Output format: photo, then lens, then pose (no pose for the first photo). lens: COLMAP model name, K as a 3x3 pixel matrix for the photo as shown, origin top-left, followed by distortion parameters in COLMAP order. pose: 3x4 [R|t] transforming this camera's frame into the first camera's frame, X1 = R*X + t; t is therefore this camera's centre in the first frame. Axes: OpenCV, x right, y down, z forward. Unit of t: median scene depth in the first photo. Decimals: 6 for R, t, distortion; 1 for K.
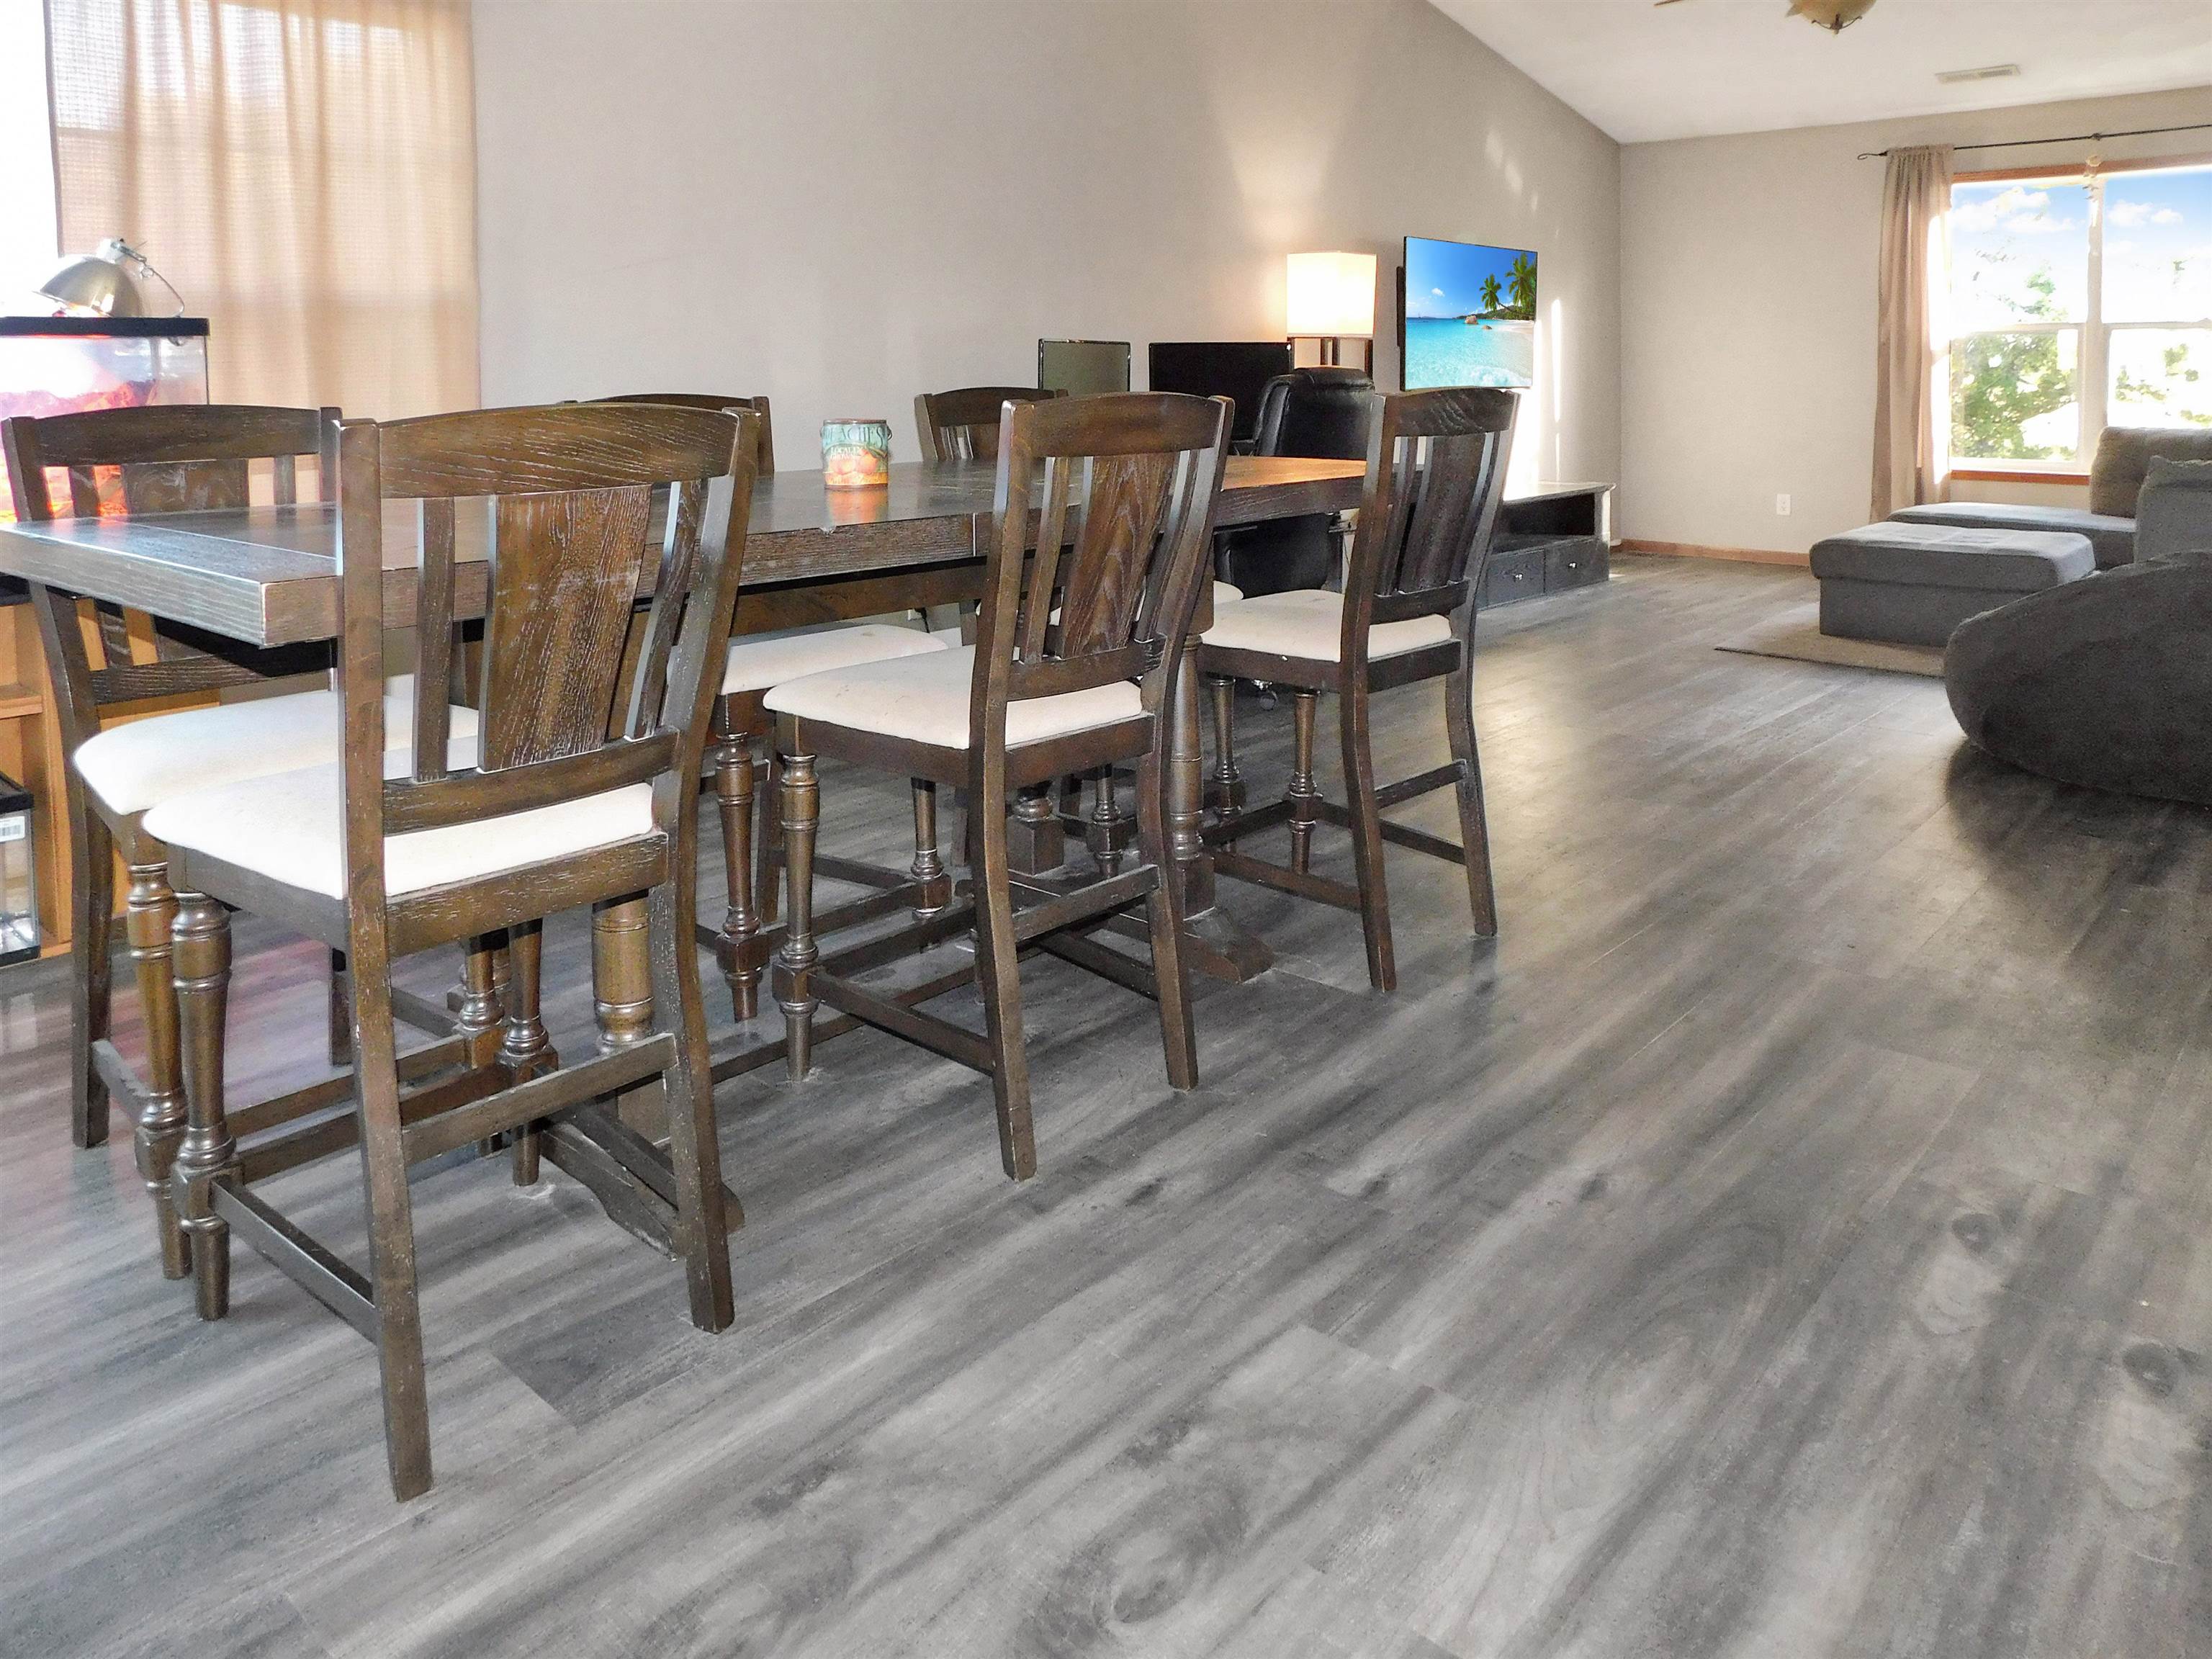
lens RADIAL K [[1541.9, 0, 1106.8], [0, 1541.9, 621.4], [0, 0, 1]] dist [-0.039565, 0.027180]
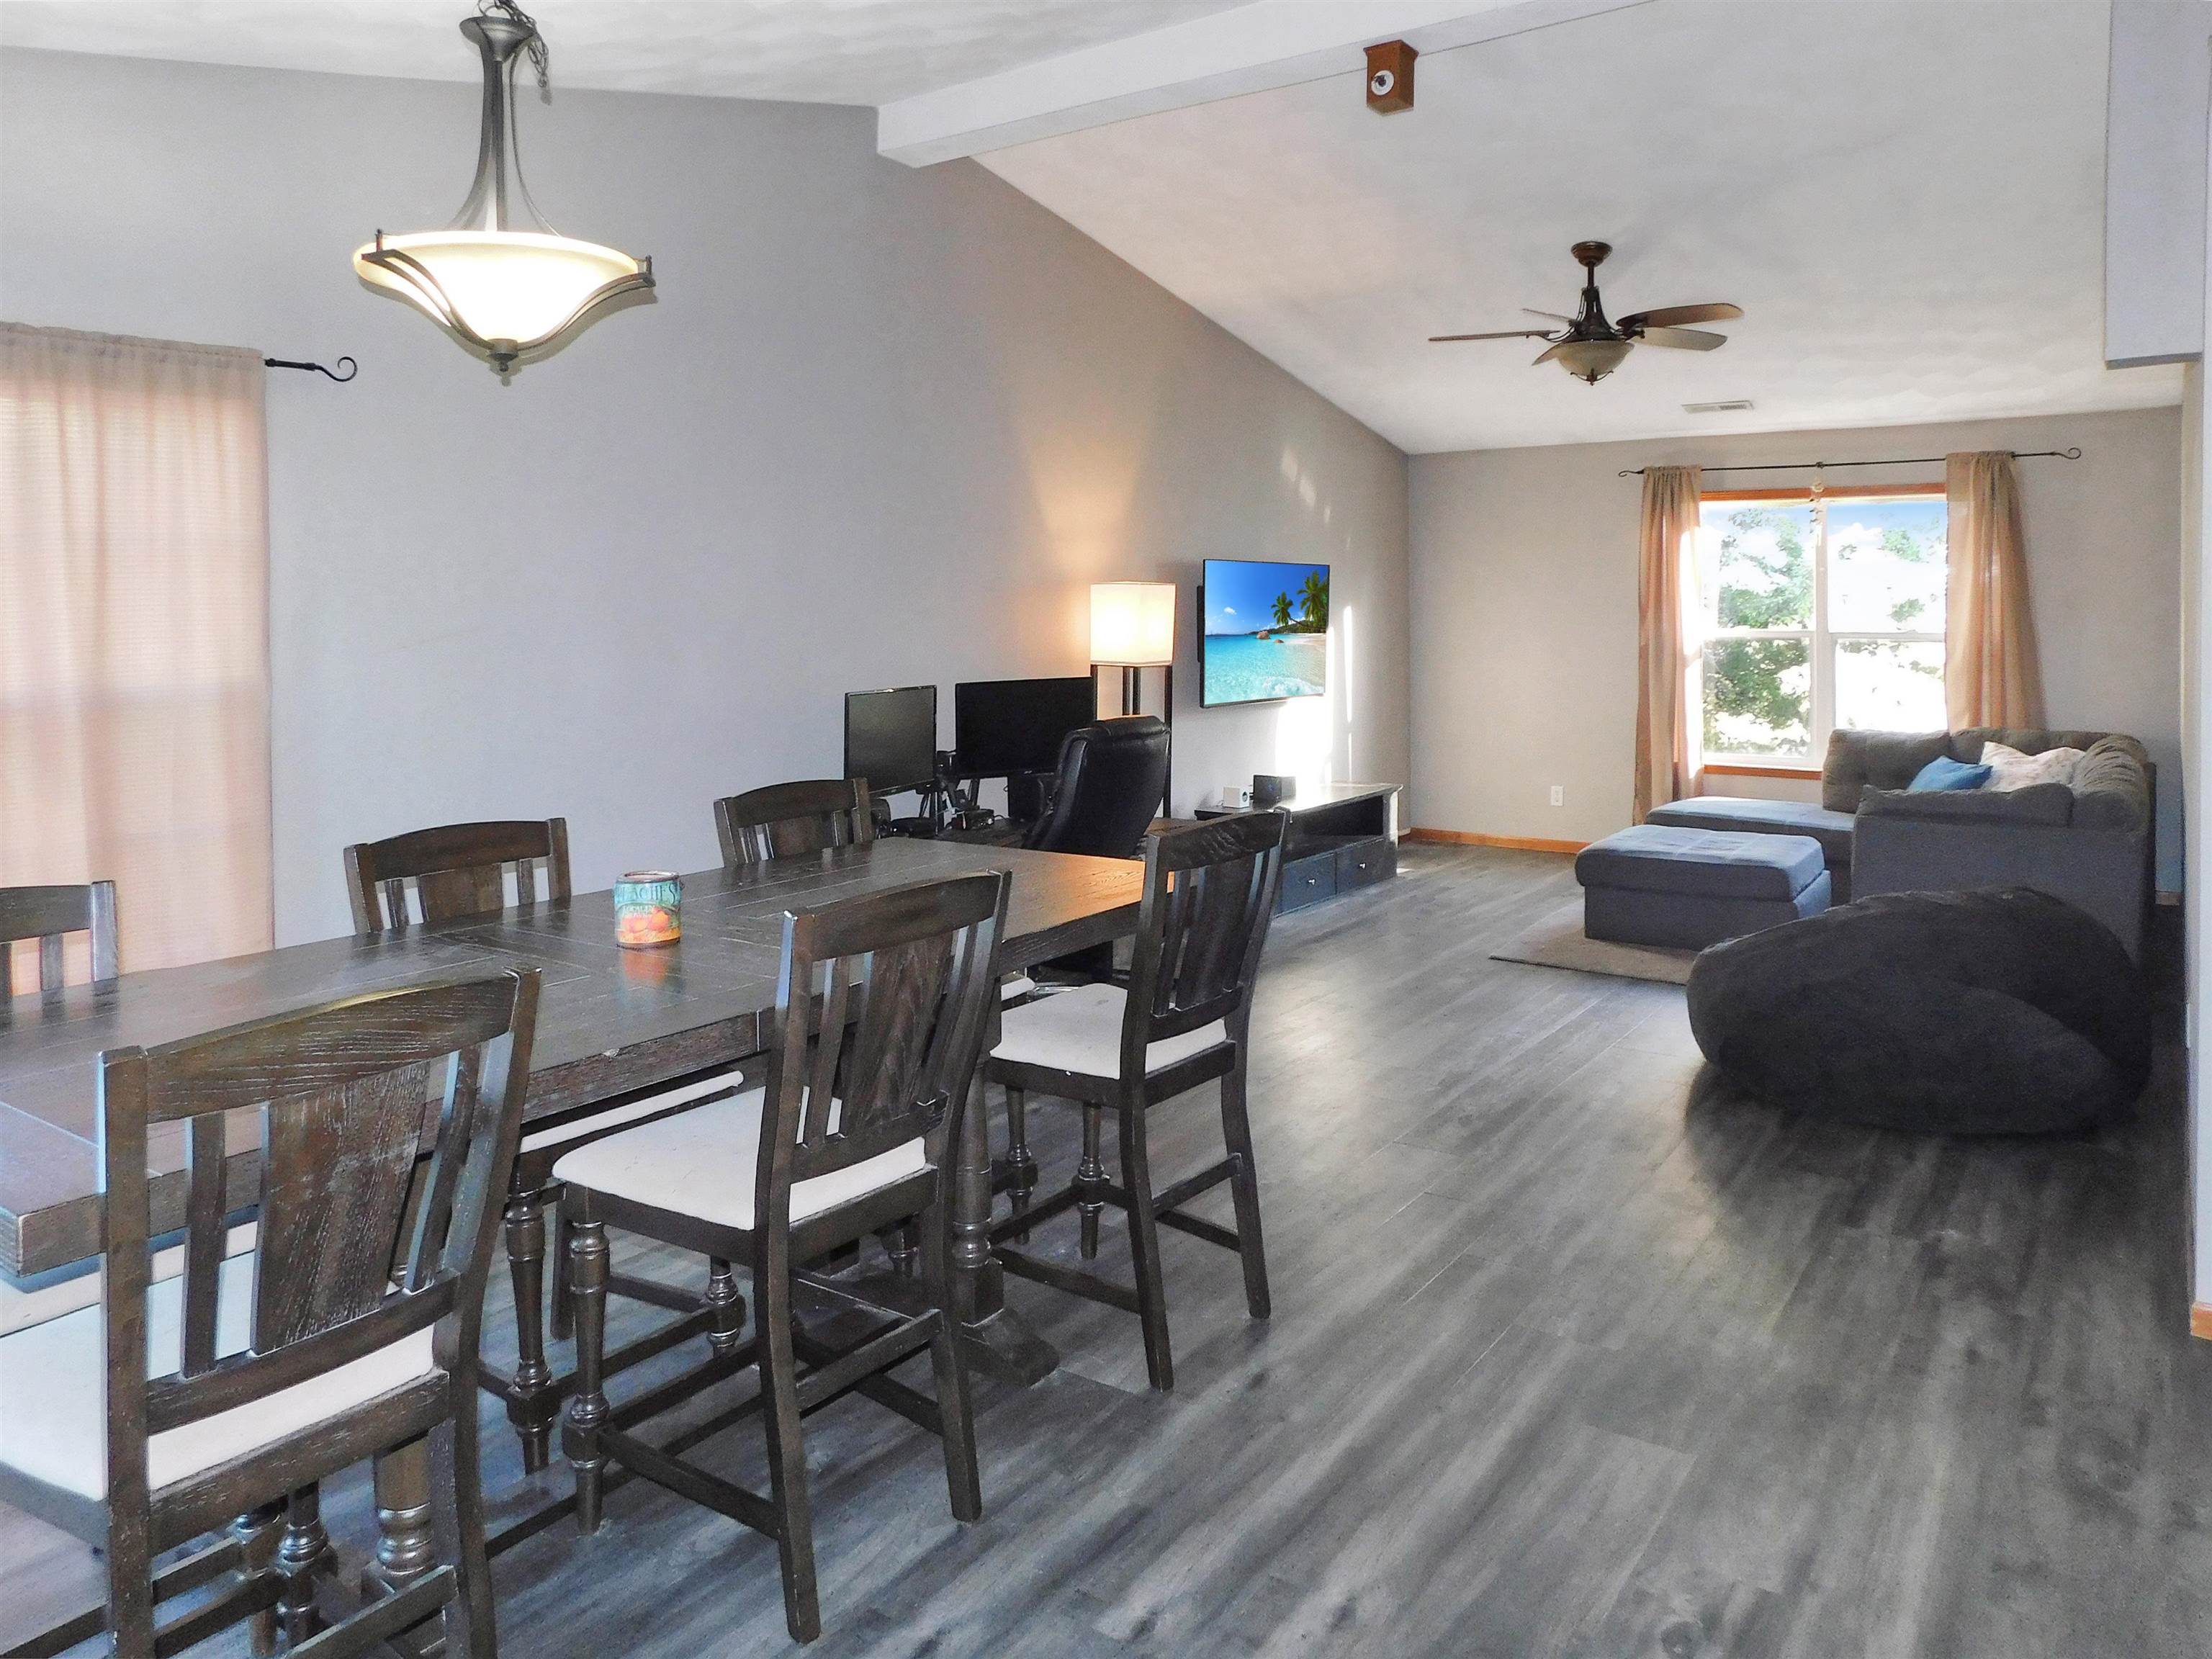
lens RADIAL K [[1501.4, 0, 1100.9], [0, 1501.4, 829.0], [0, 0, 1]] dist [-0.050466, 0.045854]
pose [[0.993445, -0.001118, 0.114302, 0.022528], [0.004756, 0.999491, -0.031555, -0.122109], [-0.114209, 0.031892, 0.992945, -0.030751]]
